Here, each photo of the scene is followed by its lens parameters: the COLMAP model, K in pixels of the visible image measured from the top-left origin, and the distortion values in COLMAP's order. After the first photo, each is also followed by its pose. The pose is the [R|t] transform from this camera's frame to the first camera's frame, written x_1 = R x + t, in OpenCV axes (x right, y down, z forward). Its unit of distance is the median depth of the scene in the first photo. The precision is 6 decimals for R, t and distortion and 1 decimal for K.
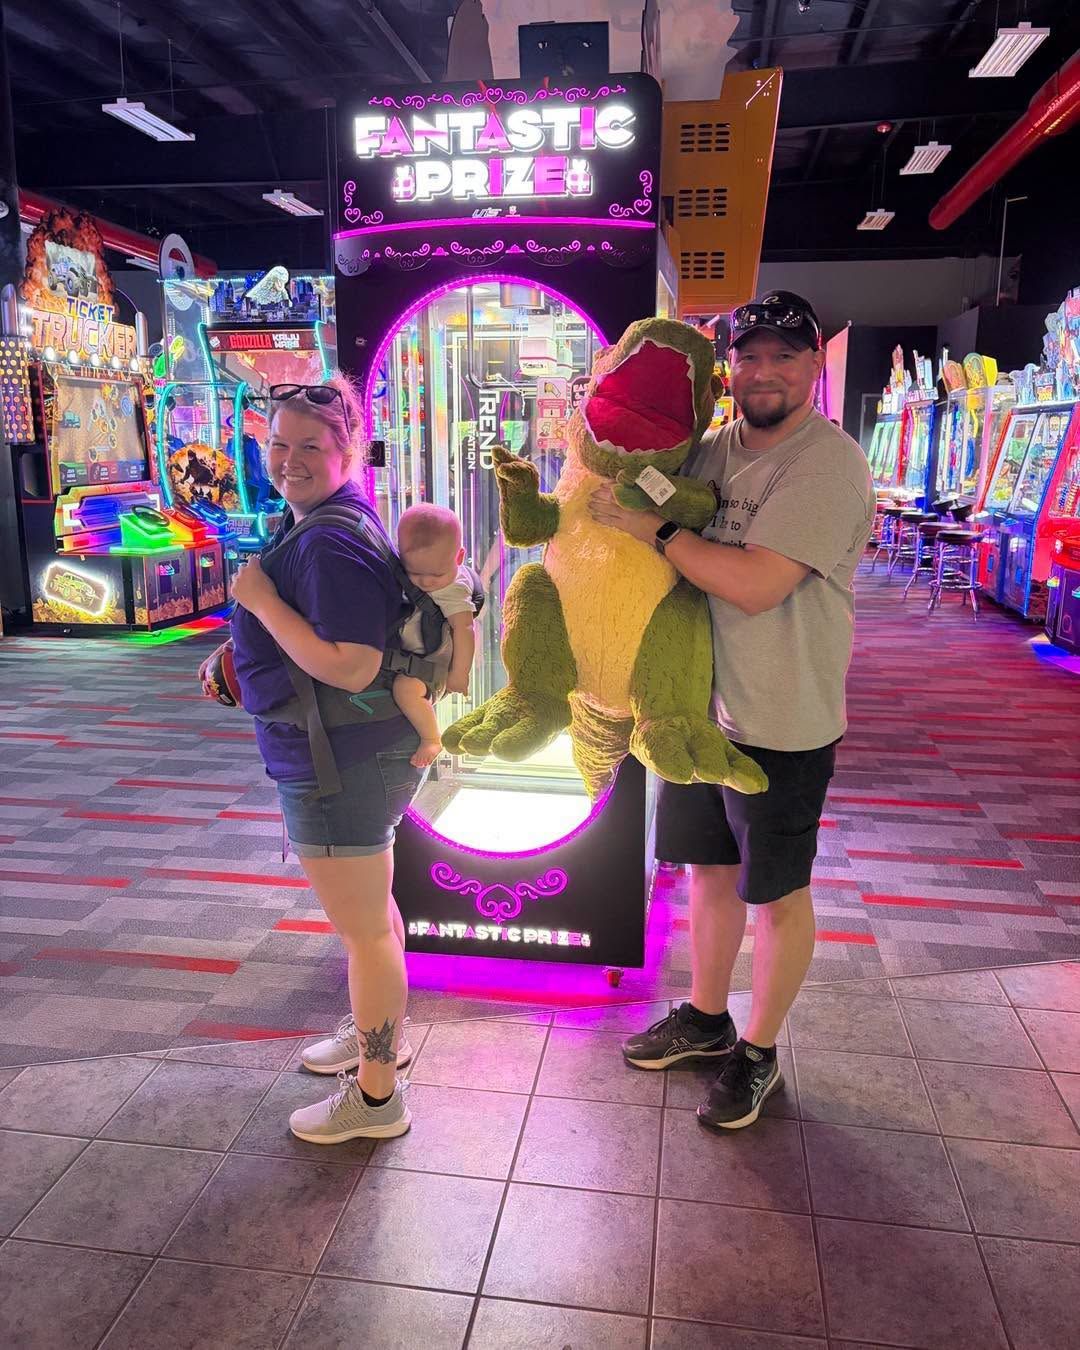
lens RADIAL K [[1033.6, 0, 585.9], [0, 1033.6, 651.3], [0, 0, 1]] dist [0.016321, -0.011680]
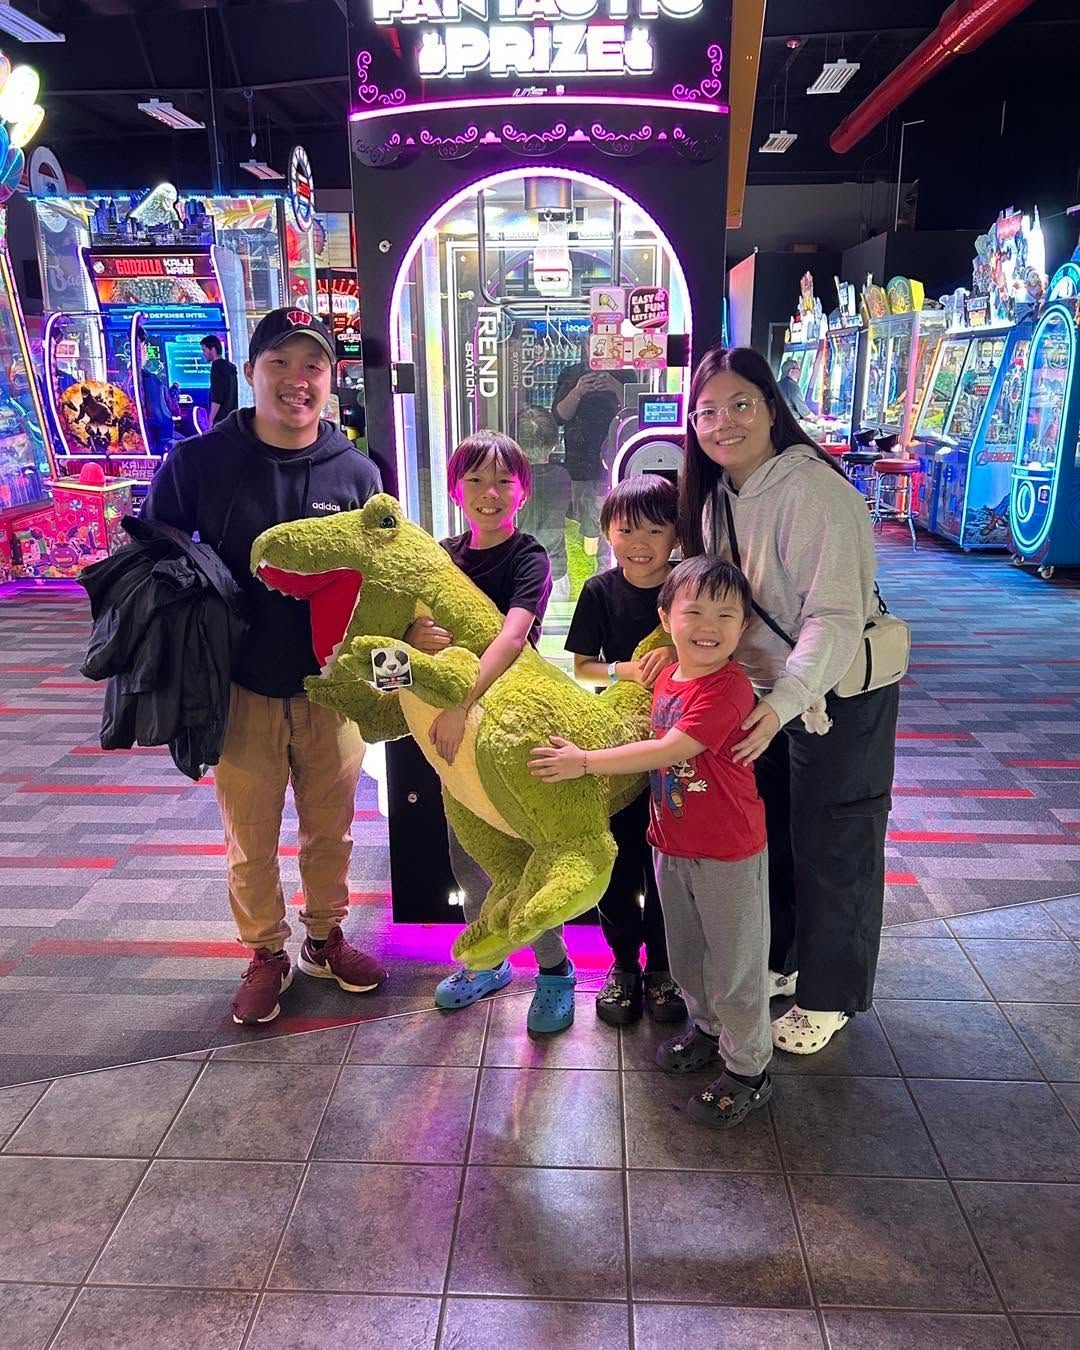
lens RADIAL K [[1016.1, 0, 573.5], [0, 1016.1, 672.5], [0, 0, 1]] dist [-0.000246, 0.006599]
pose [[0.994572, -0.038501, 0.096667, -0.100080], [0.030250, 0.995887, 0.085409, -0.007173], [-0.099558, -0.082022, 0.991645, 0.069898]]
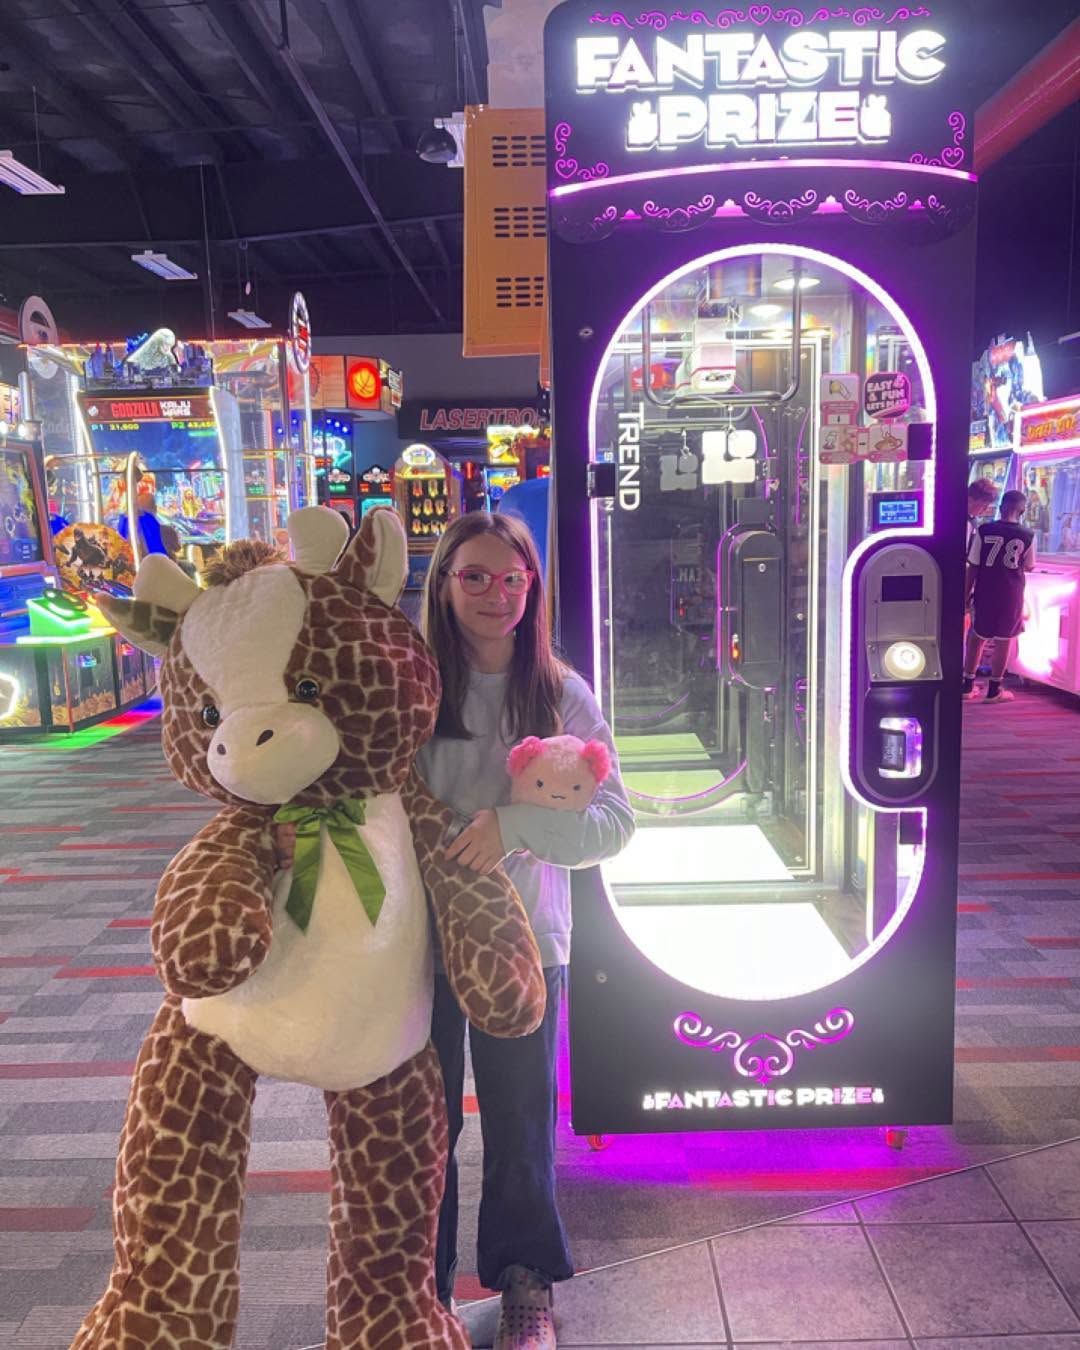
lens RADIAL K [[1016.1, 0, 573.5], [0, 1016.1, 672.5], [0, 0, 1]] dist [-0.000246, 0.006599]
pose [[0.987768, -0.052208, 0.146929, -0.222984], [0.059265, 0.997269, -0.044070, -0.012252], [-0.144227, 0.052238, 0.988165, 0.180636]]
